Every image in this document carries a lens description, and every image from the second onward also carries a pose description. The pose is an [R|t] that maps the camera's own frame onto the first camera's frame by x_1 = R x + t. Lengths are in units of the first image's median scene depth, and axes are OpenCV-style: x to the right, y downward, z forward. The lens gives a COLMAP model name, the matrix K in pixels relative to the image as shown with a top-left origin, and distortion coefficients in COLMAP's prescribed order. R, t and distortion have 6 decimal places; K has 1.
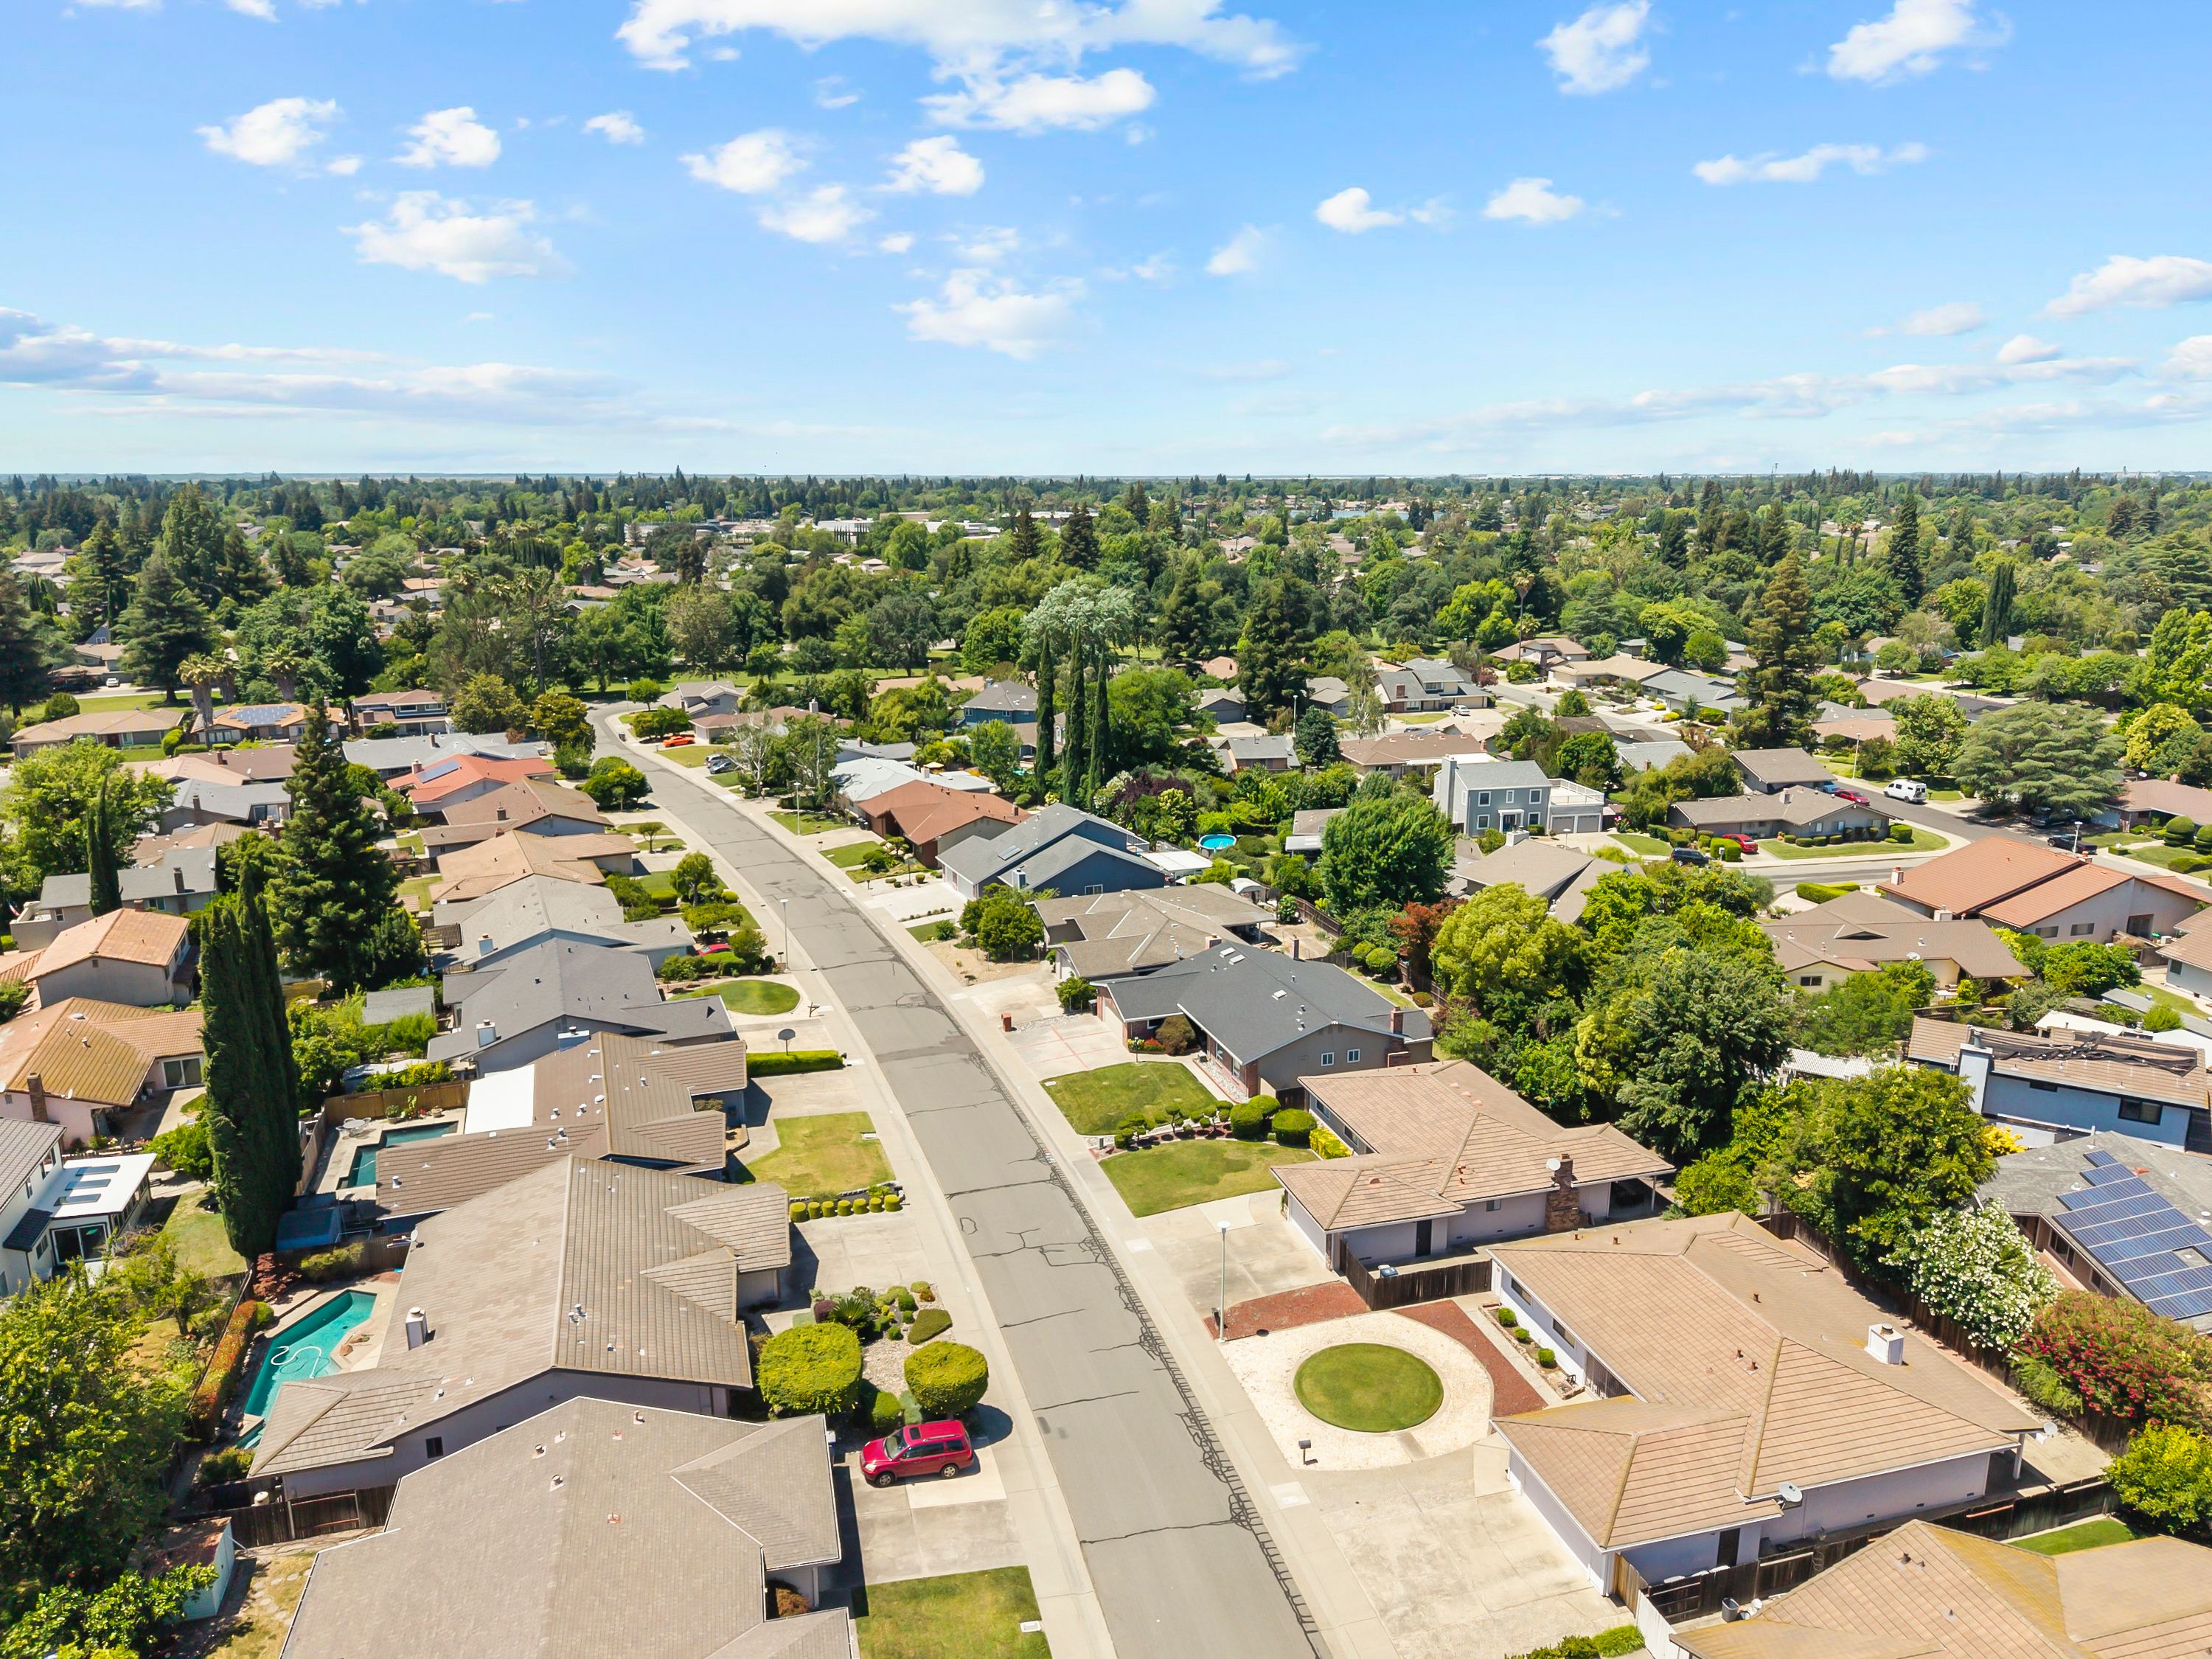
lens RADIAL K [[1486.6, 0, 1106.0], [0, 1486.6, 829.5], [0, 0, 1]] dist [0.013252, -0.010069]
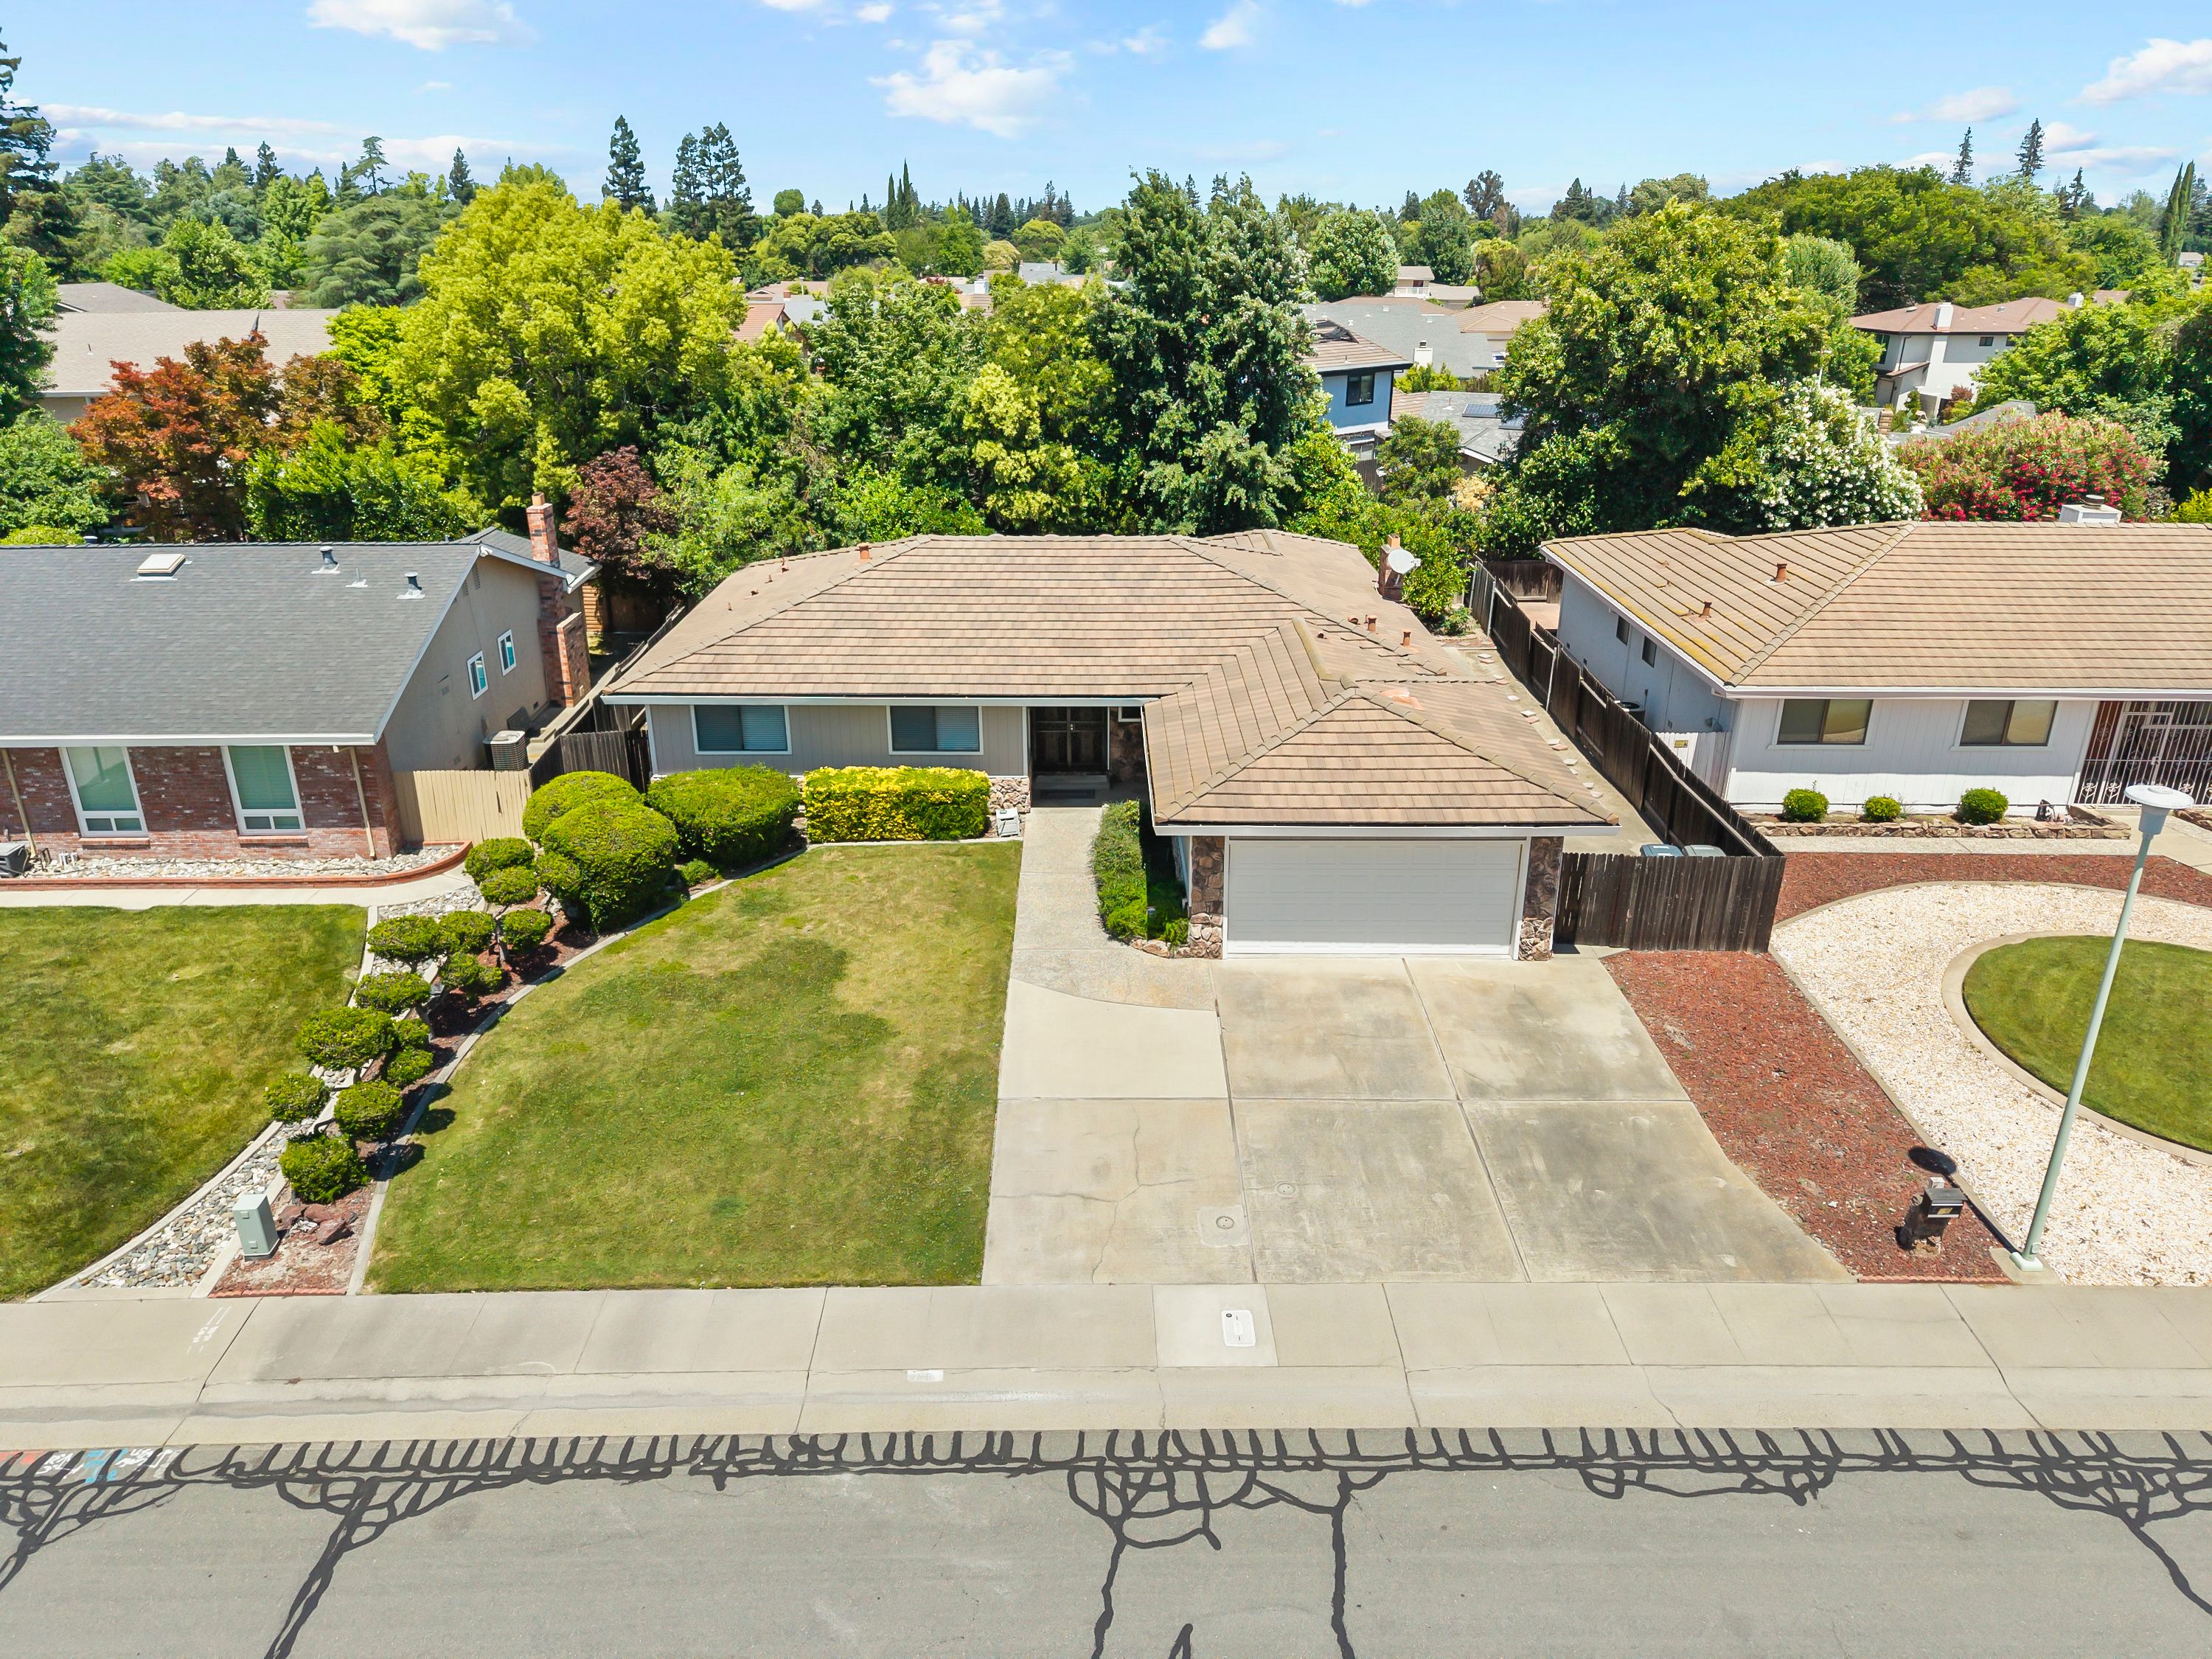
lens RADIAL K [[1486.6, 0, 1106.0], [0, 1486.6, 829.5], [0, 0, 1]] dist [0.013252, -0.010069]
pose [[0.281368, -0.359485, 0.889721, -0.130192], [0.222155, 0.926392, 0.304047, 0.124946], [-0.933531, 0.112107, 0.340518, 0.816077]]
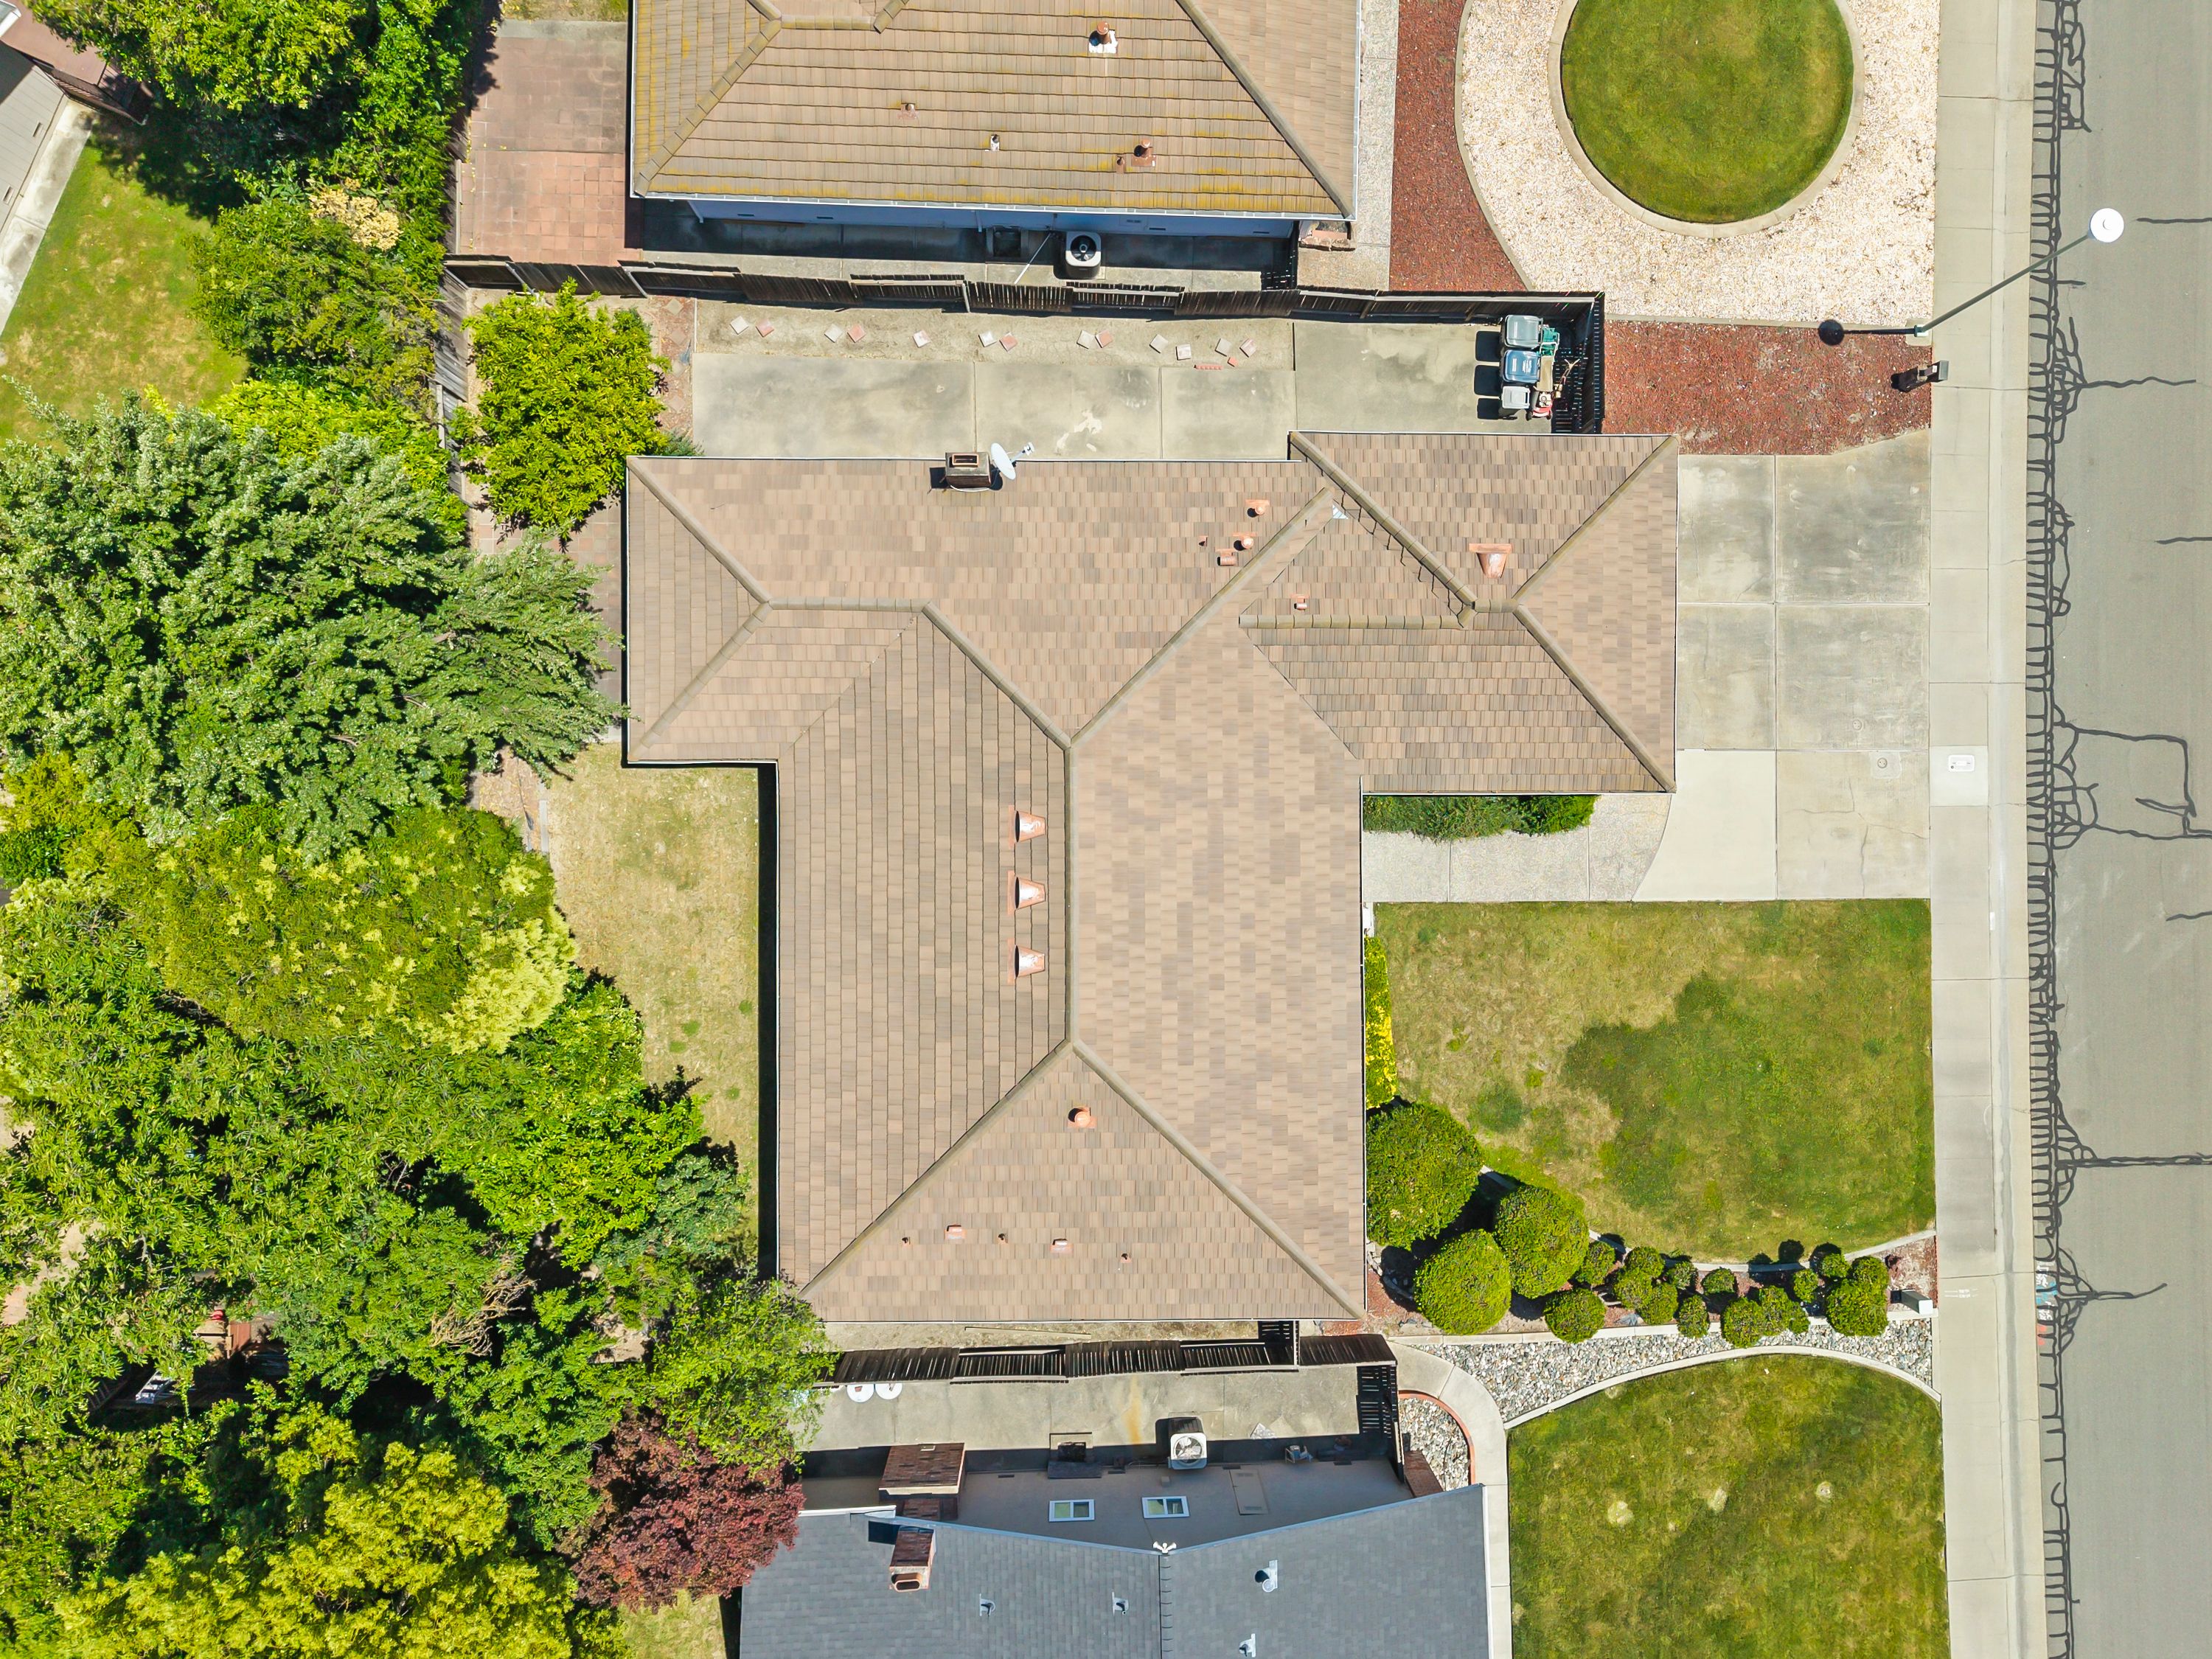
lens RADIAL K [[1522.5, 0, 1095.1], [0, 1522.5, 785.8], [0, 0, 1]] dist [0.000675, -0.001607]
pose [[-0.957048, -0.289312, -0.018919, 0.229641], [0.046109, -0.216304, 0.975237, -0.131773], [-0.286240, 0.932476, 0.220354, 0.855553]]
